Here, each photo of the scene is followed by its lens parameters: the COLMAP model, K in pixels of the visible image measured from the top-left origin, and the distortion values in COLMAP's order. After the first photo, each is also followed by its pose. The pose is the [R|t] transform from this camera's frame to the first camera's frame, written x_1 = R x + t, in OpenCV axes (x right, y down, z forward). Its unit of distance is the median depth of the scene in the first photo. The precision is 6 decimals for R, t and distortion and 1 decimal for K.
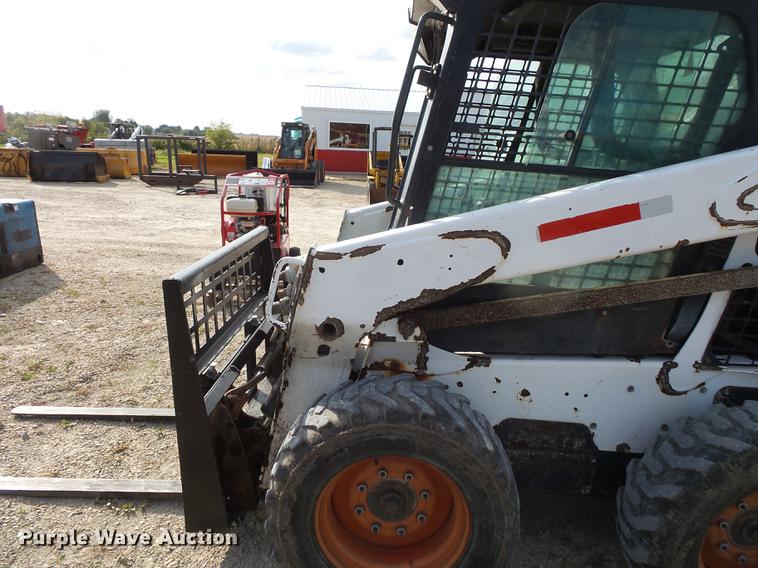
lens RADIAL K [[532.2, 0, 380.5], [0, 532.2, 286.5], [0, 0, 1]] dist [0.002012, -0.003276]
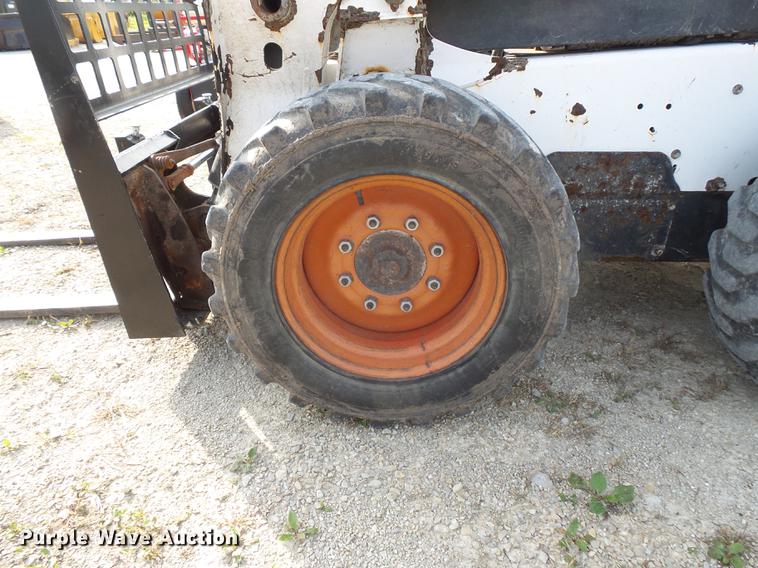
lens RADIAL K [[532.2, 0, 380.5], [0, 532.2, 286.5], [0, 0, 1]] dist [0.002012, -0.003276]
pose [[0.997259, -0.067635, -0.029994, 0.025646], [0.072767, 0.969915, 0.232316, 0.247203], [0.013379, -0.233862, 0.972178, 0.288950]]
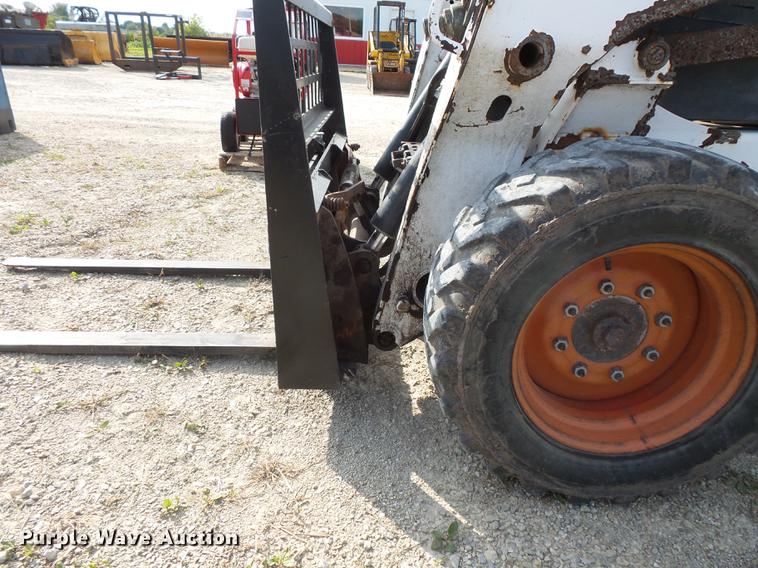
lens RADIAL K [[532.2, 0, 380.5], [0, 532.2, 286.5], [0, 0, 1]] dist [0.002012, -0.003276]
pose [[0.999491, -0.003318, 0.031728, -0.263440], [-0.001855, 0.986847, 0.161645, 0.222270], [-0.031847, -0.161621, 0.986339, 0.333304]]
